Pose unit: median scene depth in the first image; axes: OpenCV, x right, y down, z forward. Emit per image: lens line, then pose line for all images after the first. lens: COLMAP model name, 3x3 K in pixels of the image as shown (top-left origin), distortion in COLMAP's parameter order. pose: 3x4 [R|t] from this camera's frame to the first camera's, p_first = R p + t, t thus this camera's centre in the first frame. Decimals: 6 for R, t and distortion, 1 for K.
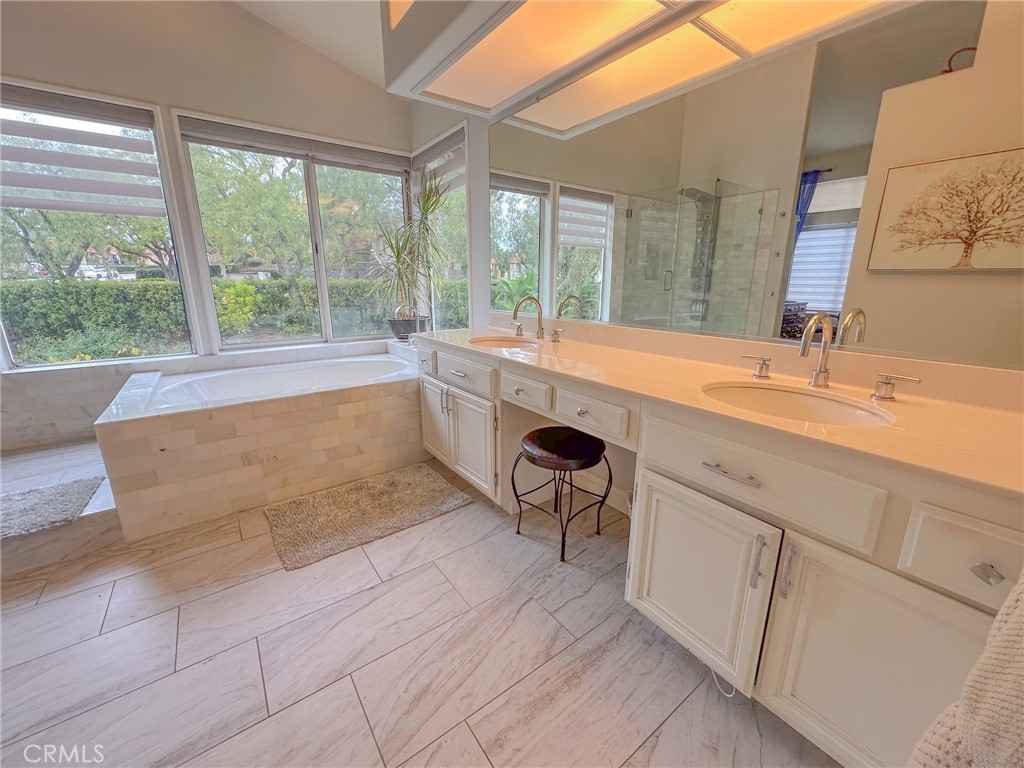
lens RADIAL K [[411.3, 0, 512.0], [0, 411.3, 384.0], [0, 0, 1]] dist [-0.002022, 0.000112]
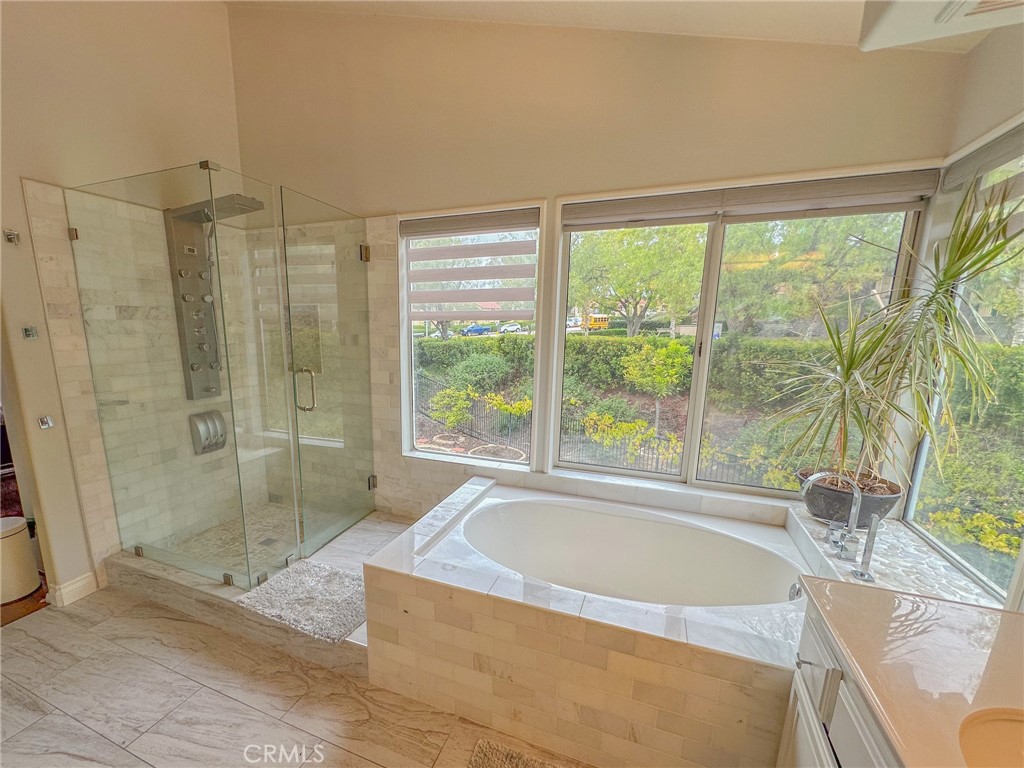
lens RADIAL K [[447.6, 0, 463.6], [0, 447.6, 420.7], [0, 0, 1]] dist [-0.003399, -0.000235]
pose [[0.503682, 0.181067, -0.844700, -0.034823], [-0.215572, 0.973200, 0.080069, -0.192454], [0.836560, 0.141764, 0.529217, 0.310559]]
